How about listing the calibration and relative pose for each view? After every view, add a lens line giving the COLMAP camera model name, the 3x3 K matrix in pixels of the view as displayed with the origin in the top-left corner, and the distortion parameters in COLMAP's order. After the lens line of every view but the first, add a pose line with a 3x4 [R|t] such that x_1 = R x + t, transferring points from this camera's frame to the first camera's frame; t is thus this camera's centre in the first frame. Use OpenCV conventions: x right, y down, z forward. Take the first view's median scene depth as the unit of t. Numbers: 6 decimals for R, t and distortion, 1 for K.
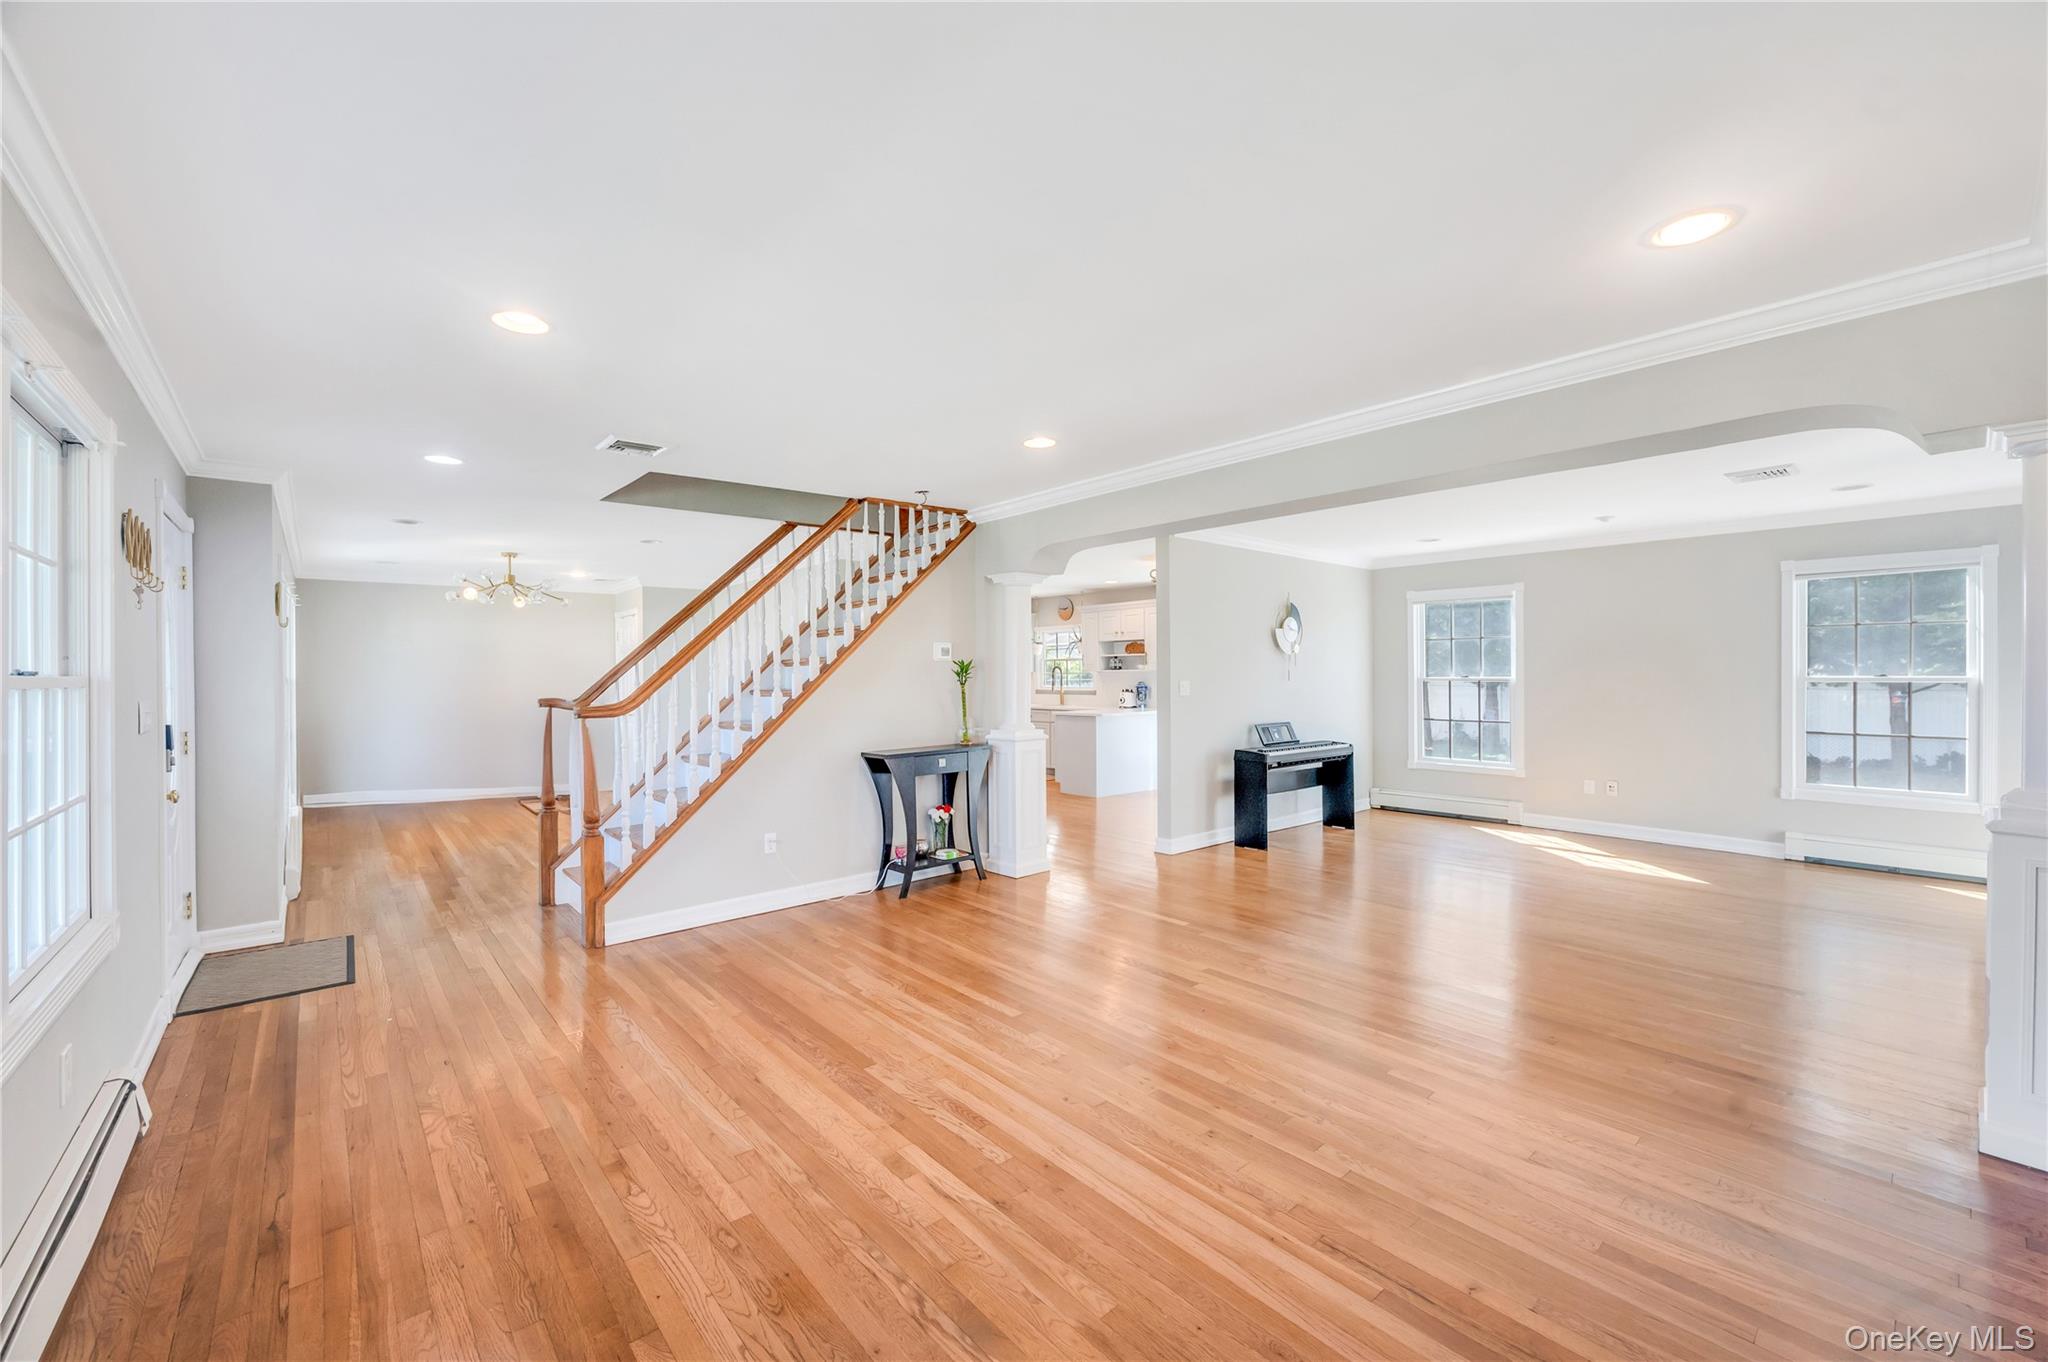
lens RADIAL K [[818.2, 0, 1029.0], [0, 818.2, 677.1], [0, 0, 1]] dist [-0.001008, -0.000245]
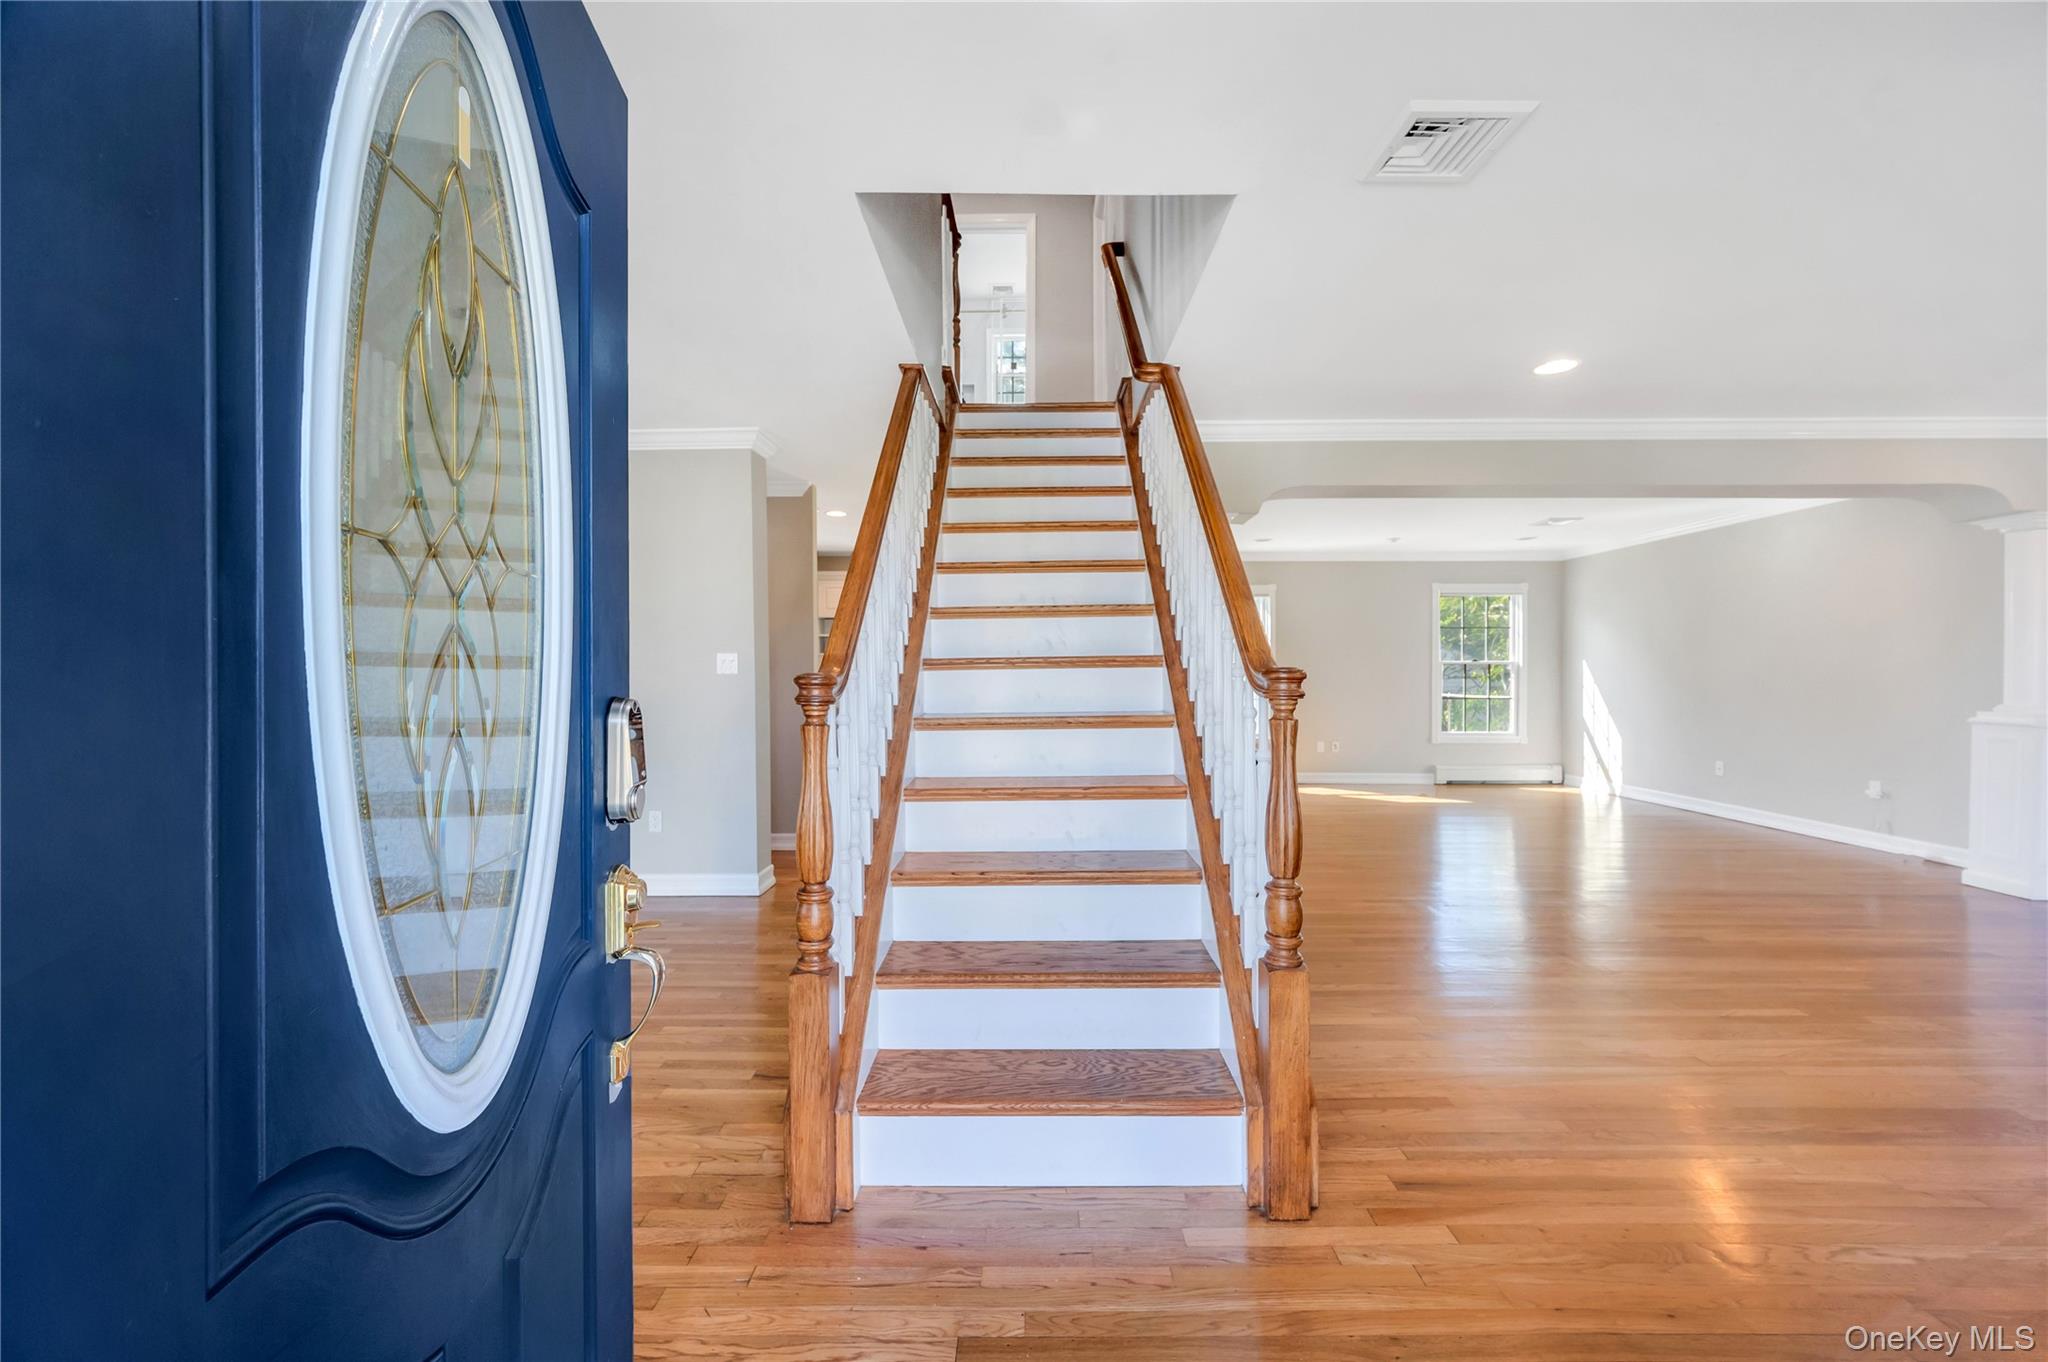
lens RADIAL K [[811.9, 0, 1017.7], [0, 811.9, 679.4], [0, 0, 1]] dist [-0.000464, 0.000100]
pose [[0.675148, -0.003117, 0.737676, -0.596919], [0.001675, 0.999995, 0.002692, 0.023985], [-0.737680, -0.000581, 0.675150, 0.499746]]
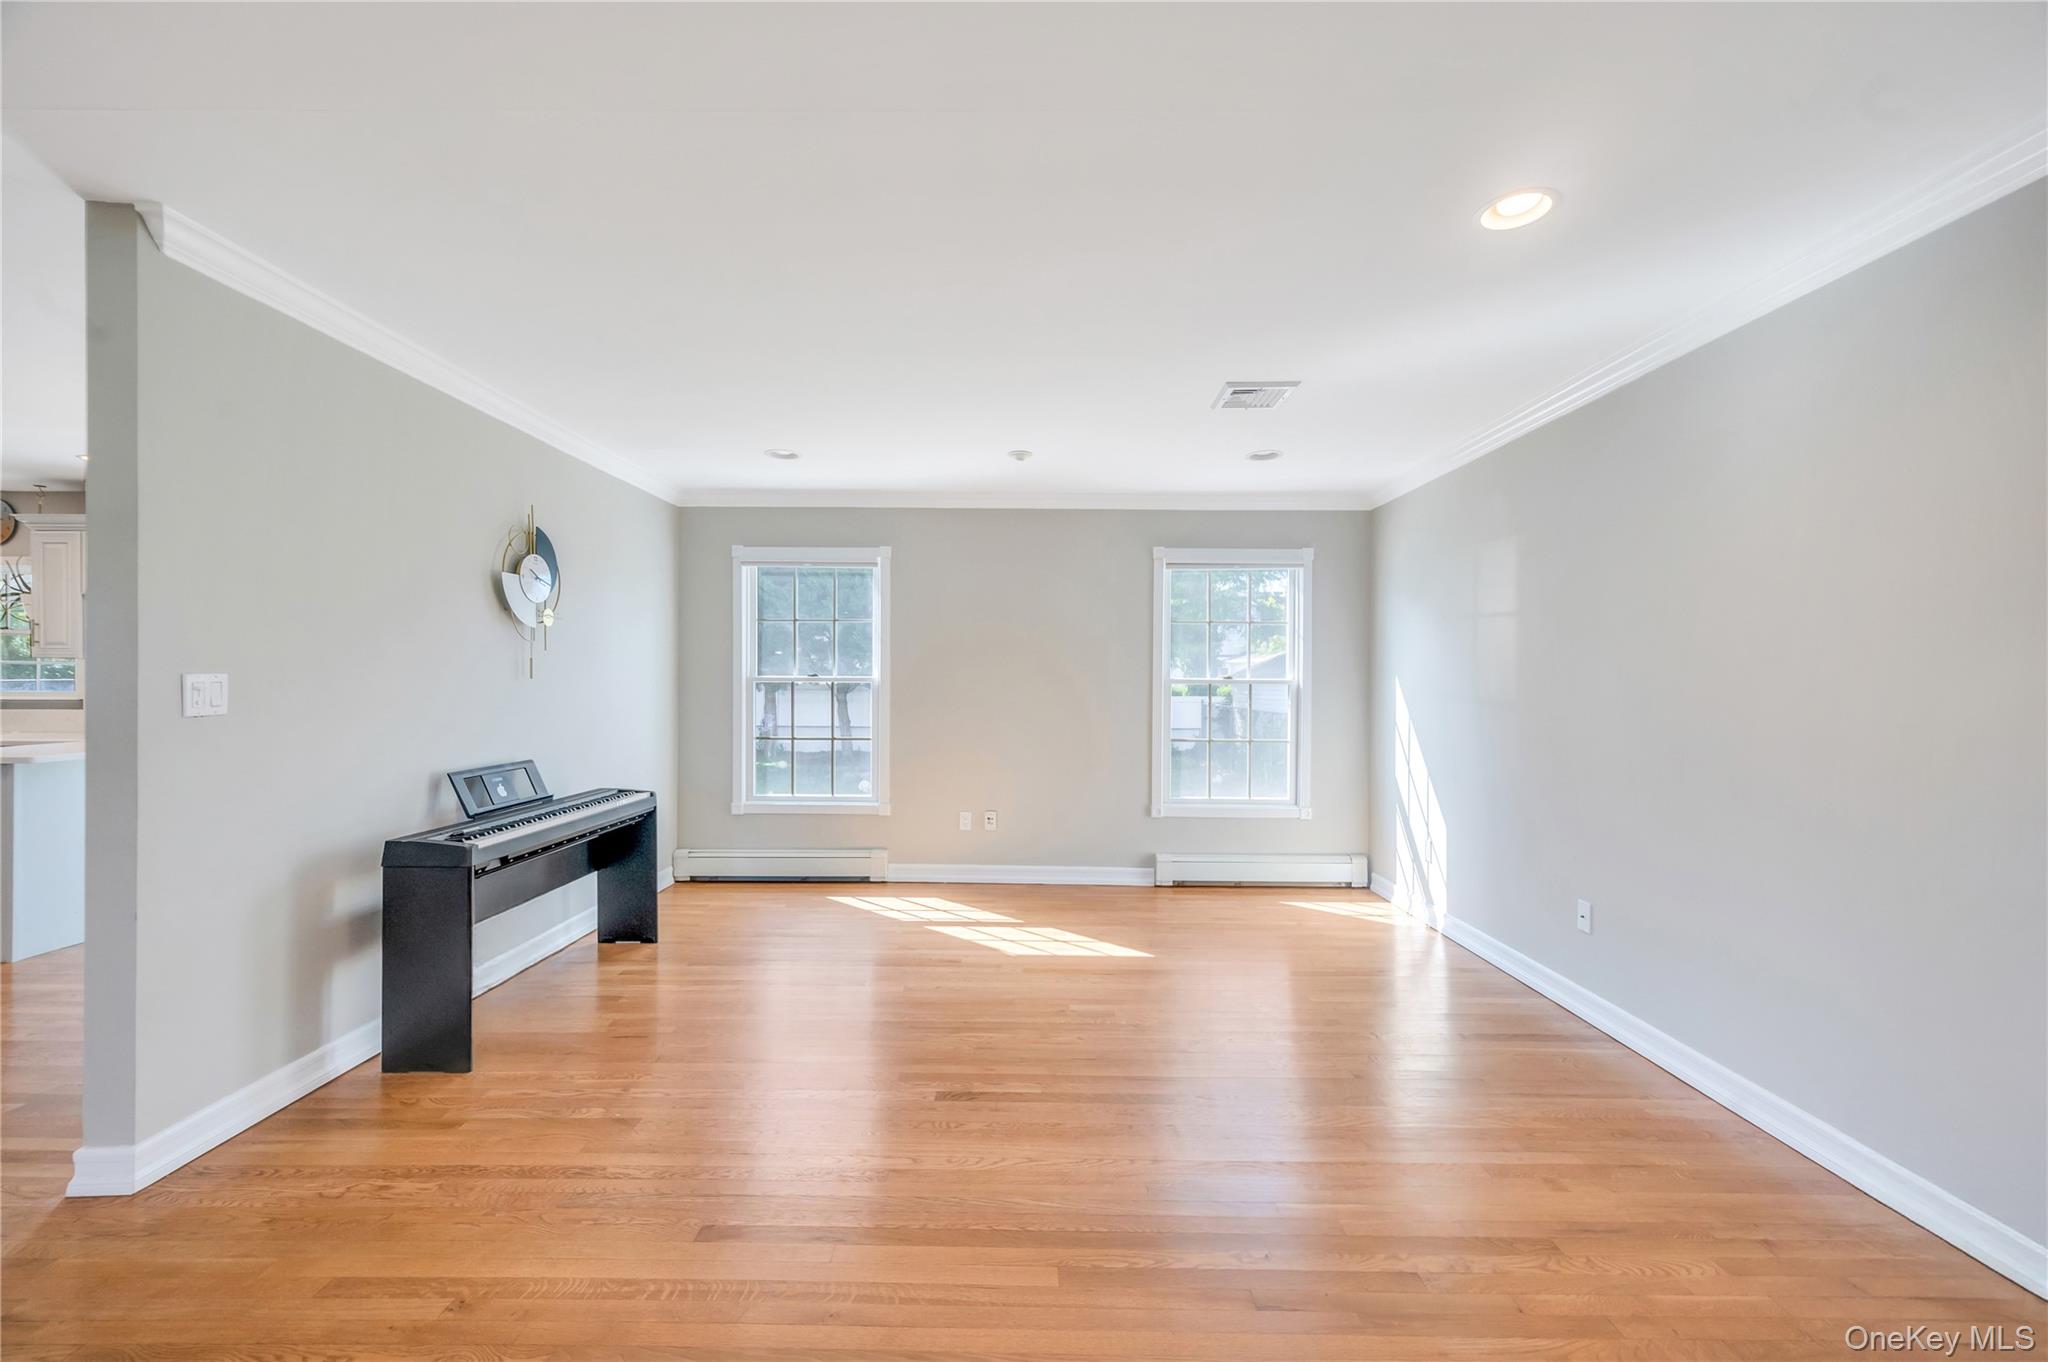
lens RADIAL K [[824.7, 0, 1012.5], [0, 824.7, 675.9], [0, 0, 1]] dist [0.011436, -0.000056]
pose [[0.675785, 0.010882, 0.737019, 0.148463], [-0.007042, 0.999941, -0.008307, 0.005192], [-0.737065, 0.000424, 0.675821, 0.455938]]
